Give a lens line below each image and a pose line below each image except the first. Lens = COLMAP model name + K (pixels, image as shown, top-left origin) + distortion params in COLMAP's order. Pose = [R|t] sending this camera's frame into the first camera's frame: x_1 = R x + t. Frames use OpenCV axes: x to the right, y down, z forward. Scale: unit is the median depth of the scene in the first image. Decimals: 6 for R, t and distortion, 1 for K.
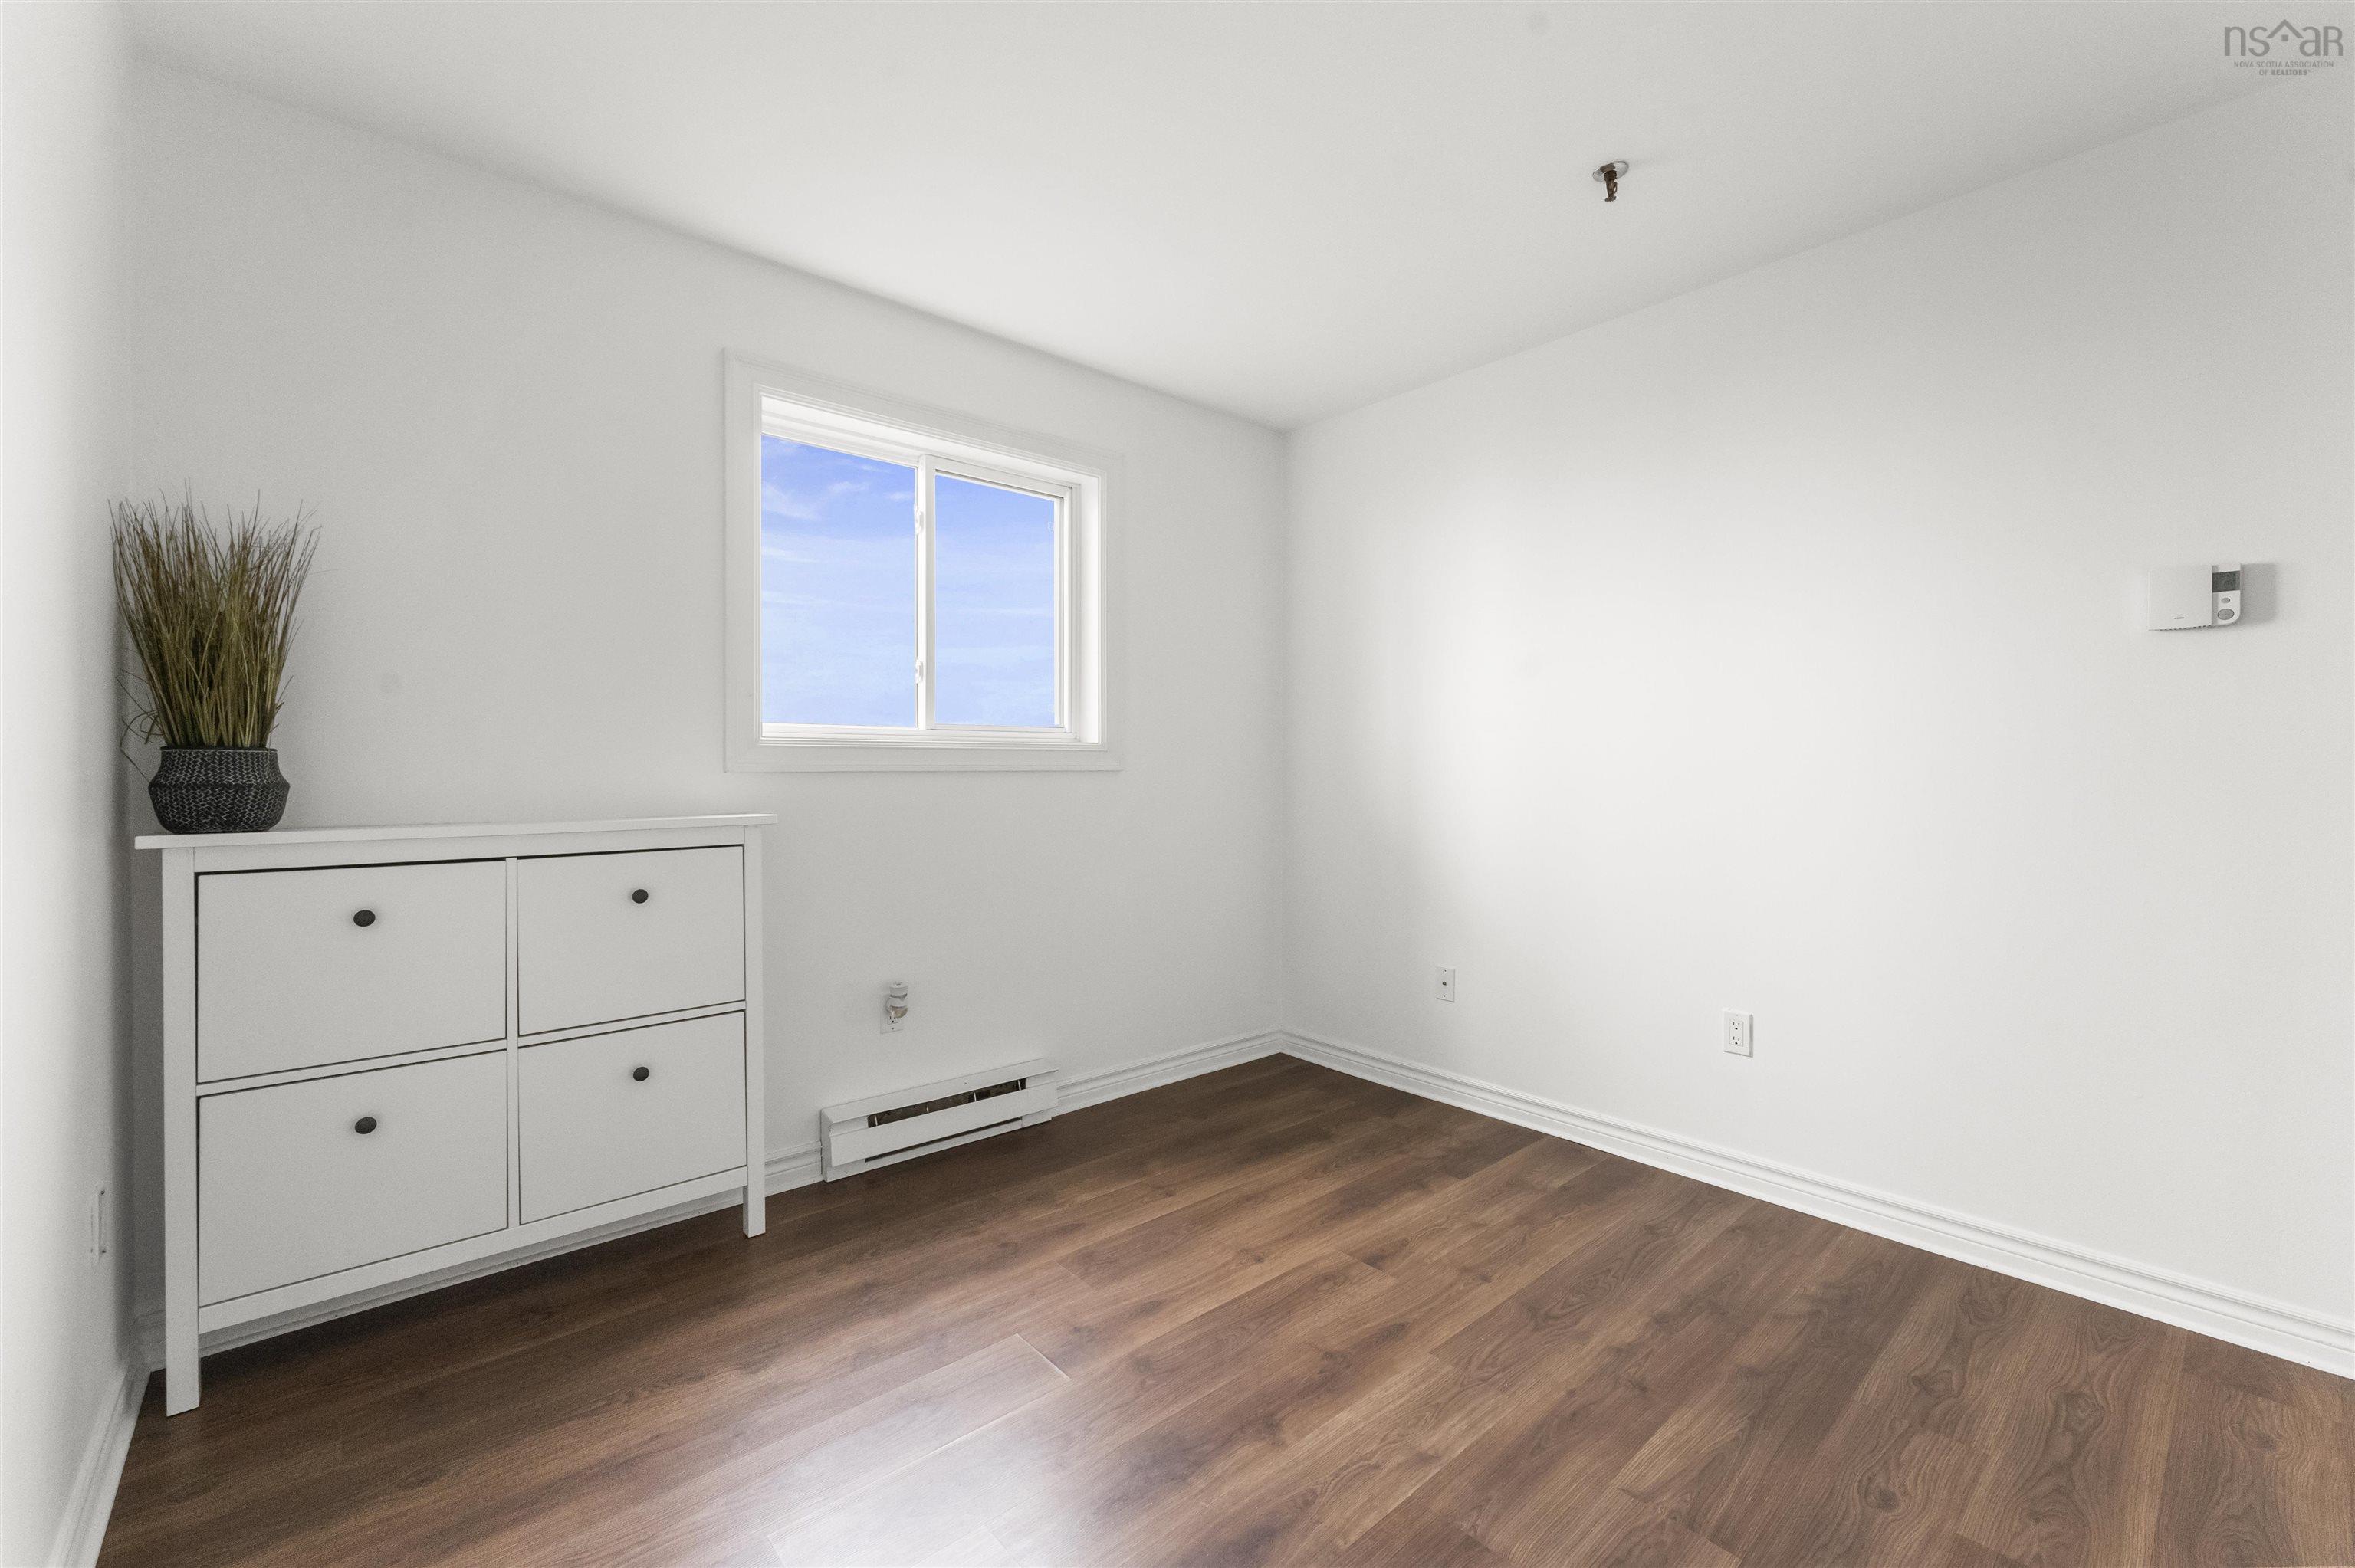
lens RADIAL K [[960.8, 0, 1175.8], [0, 960.8, 772.5], [0, 0, 1]] dist [-0.001088, -0.000052]
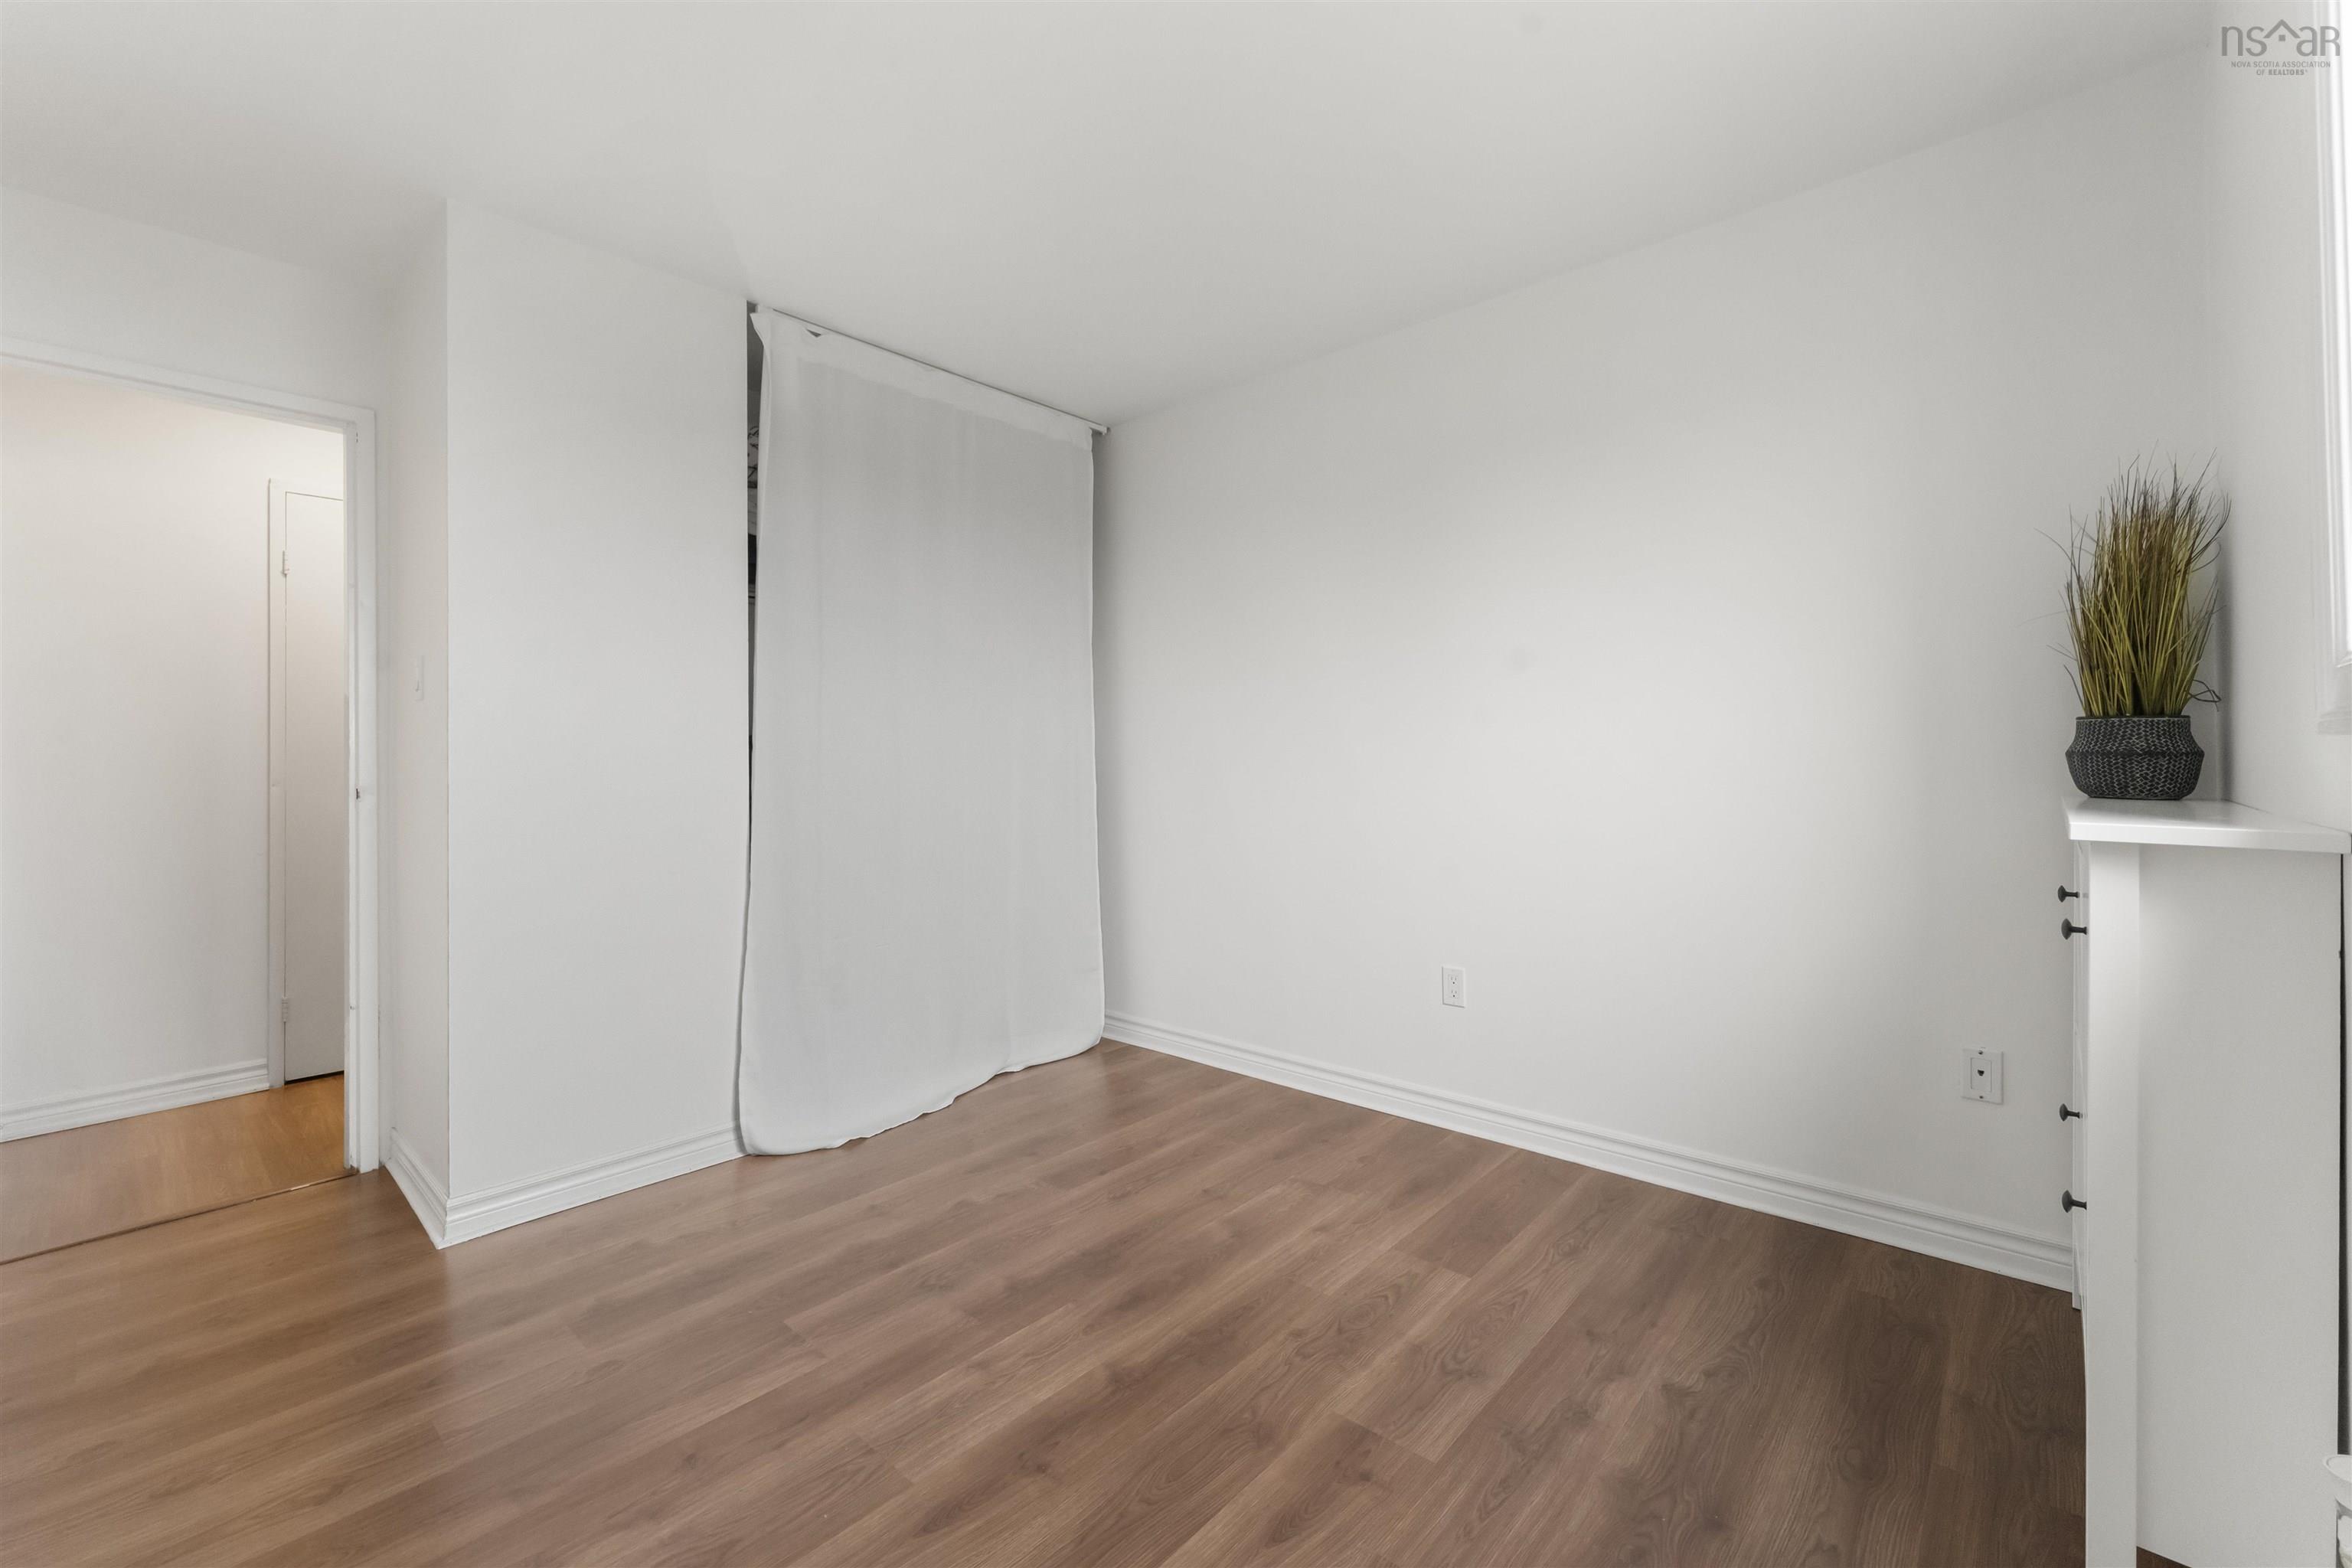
lens RADIAL K [[981.9, 0, 1165.2], [0, 981.9, 726.3], [0, 0, 1]] dist [-0.000689, -0.000116]
pose [[-0.993737, 0.006832, -0.111535, 0.137951], [0.009827, 0.999605, -0.026328, 0.002551], [0.111311, -0.027259, -0.993412, 1.783998]]
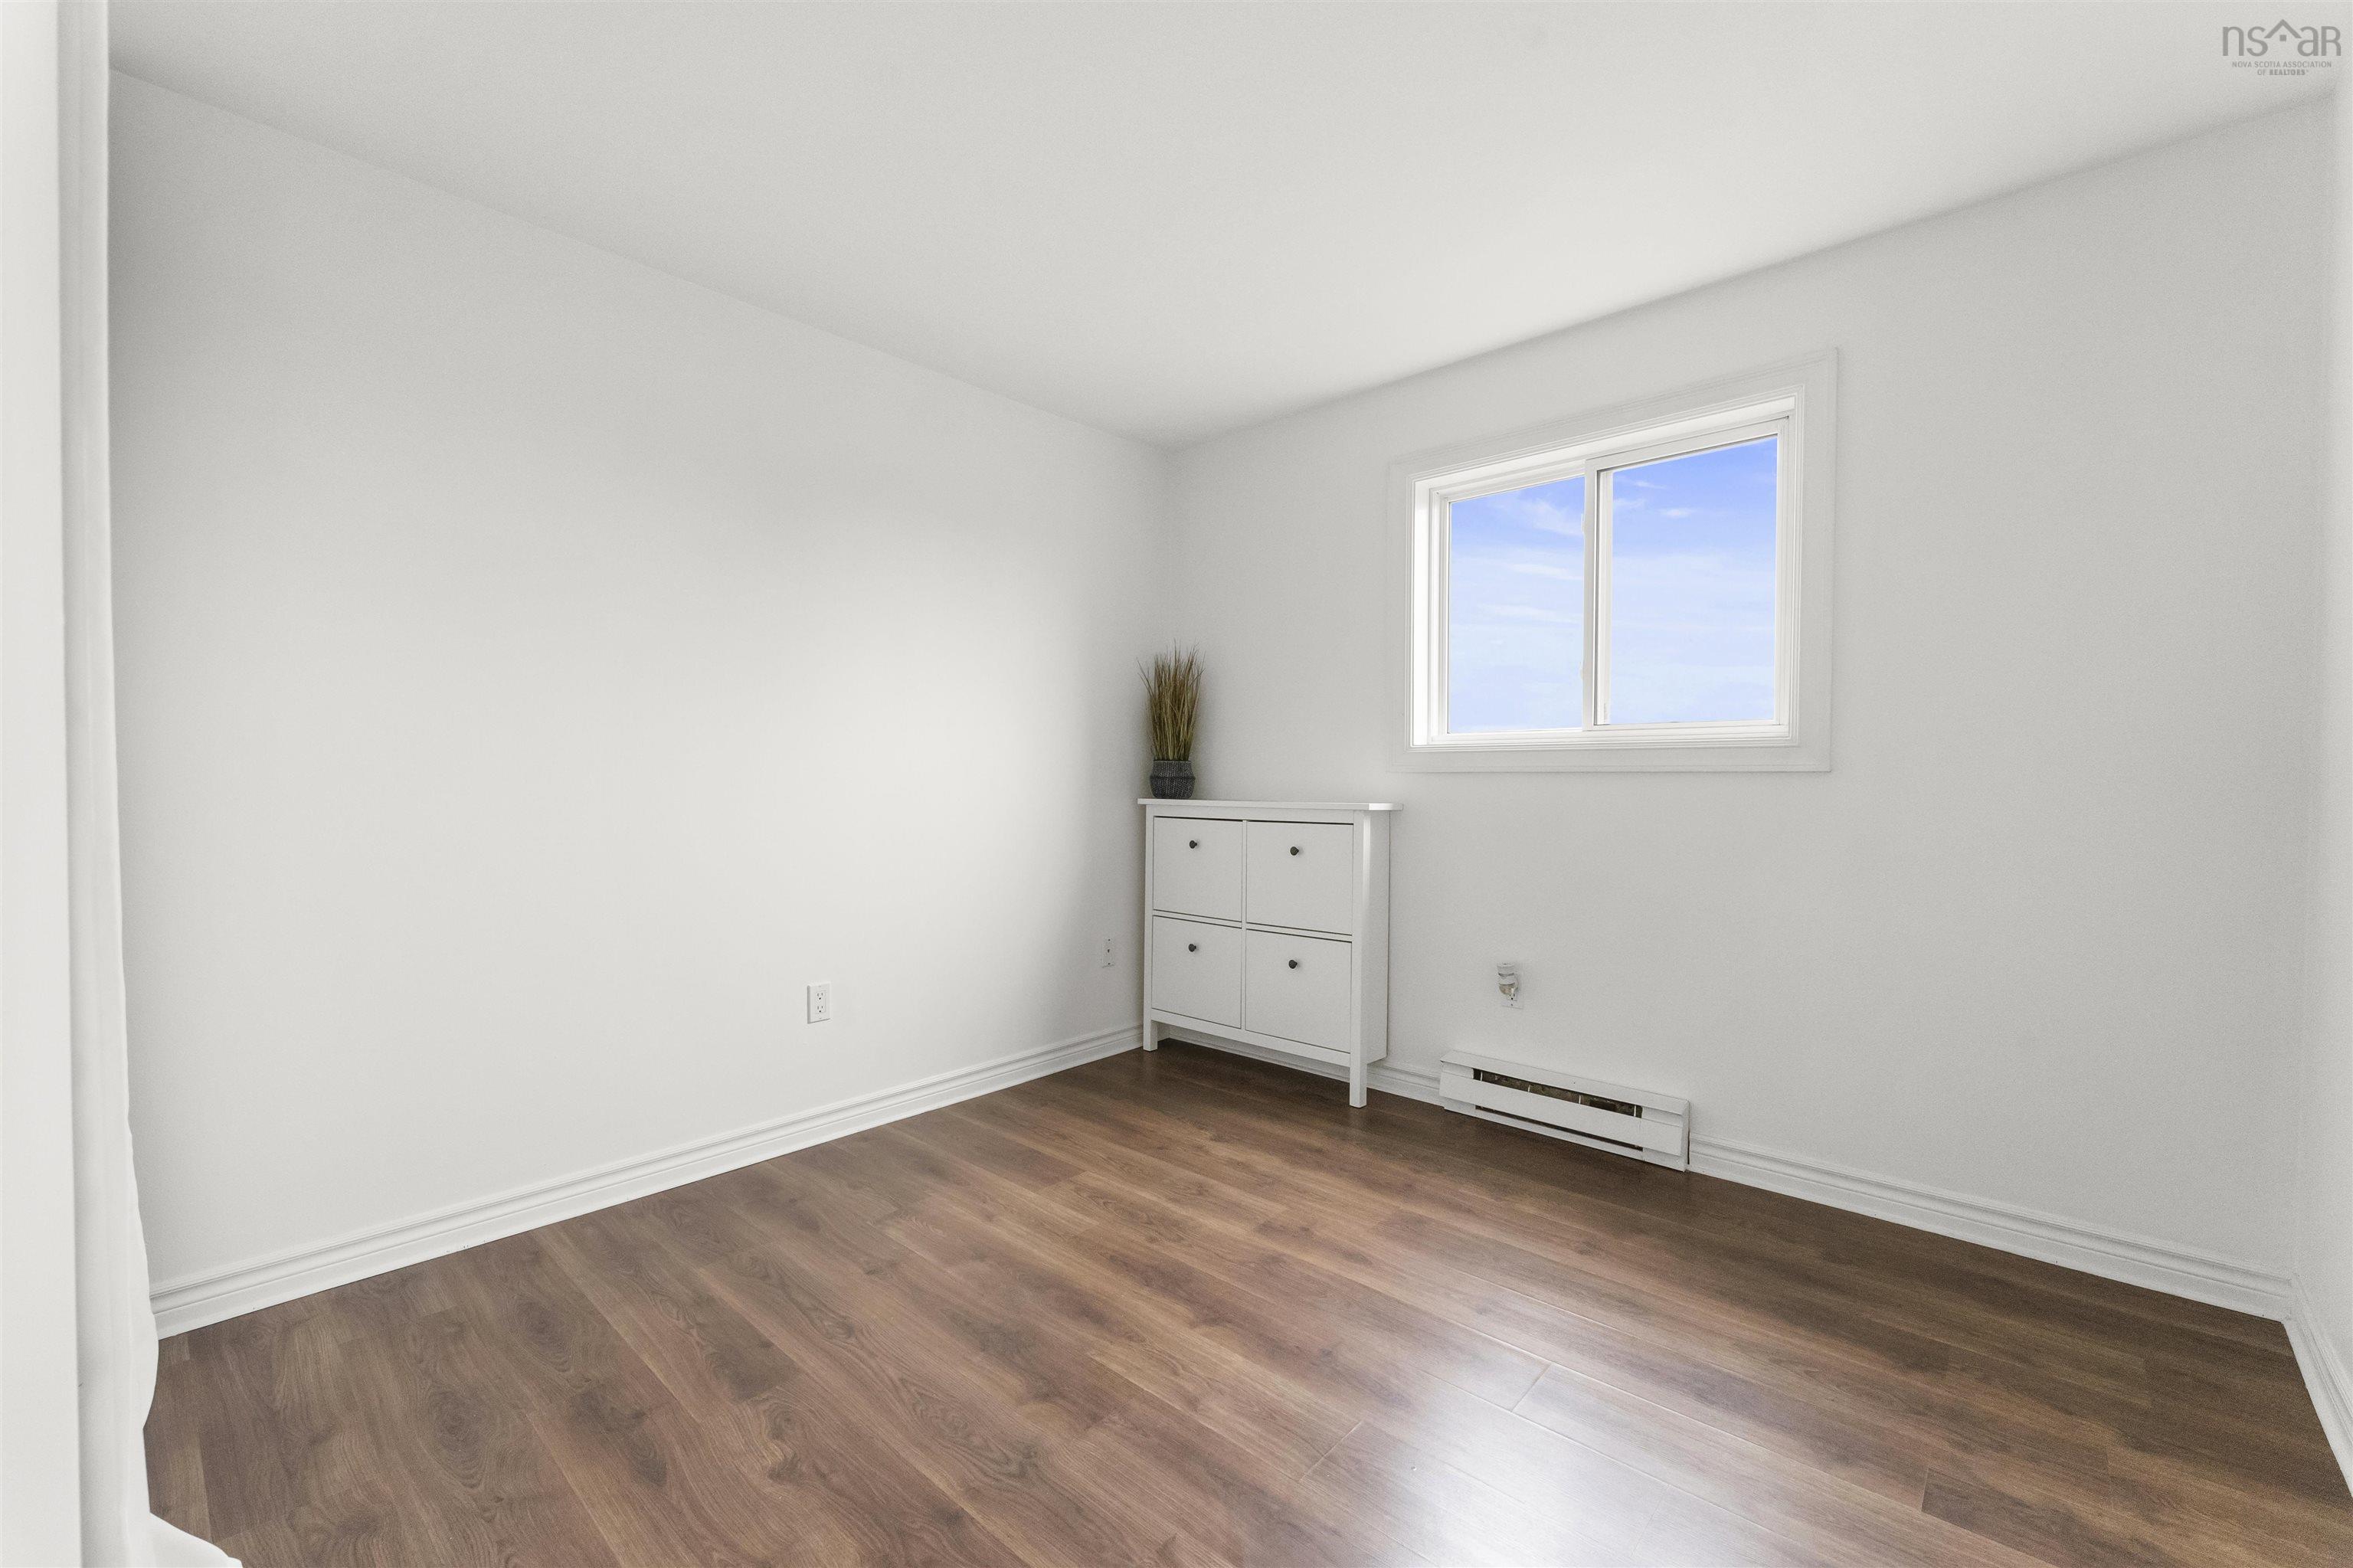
lens RADIAL K [[960.1, 0, 1174.8], [0, 960.1, 772.5], [0, 0, 1]] dist [-0.001088, -0.000052]
pose [[0.113730, -0.002390, -0.993509, 1.089058], [-0.006130, 0.999976, -0.003108, 0.008085], [0.993493, 0.006443, 0.113712, 0.698073]]
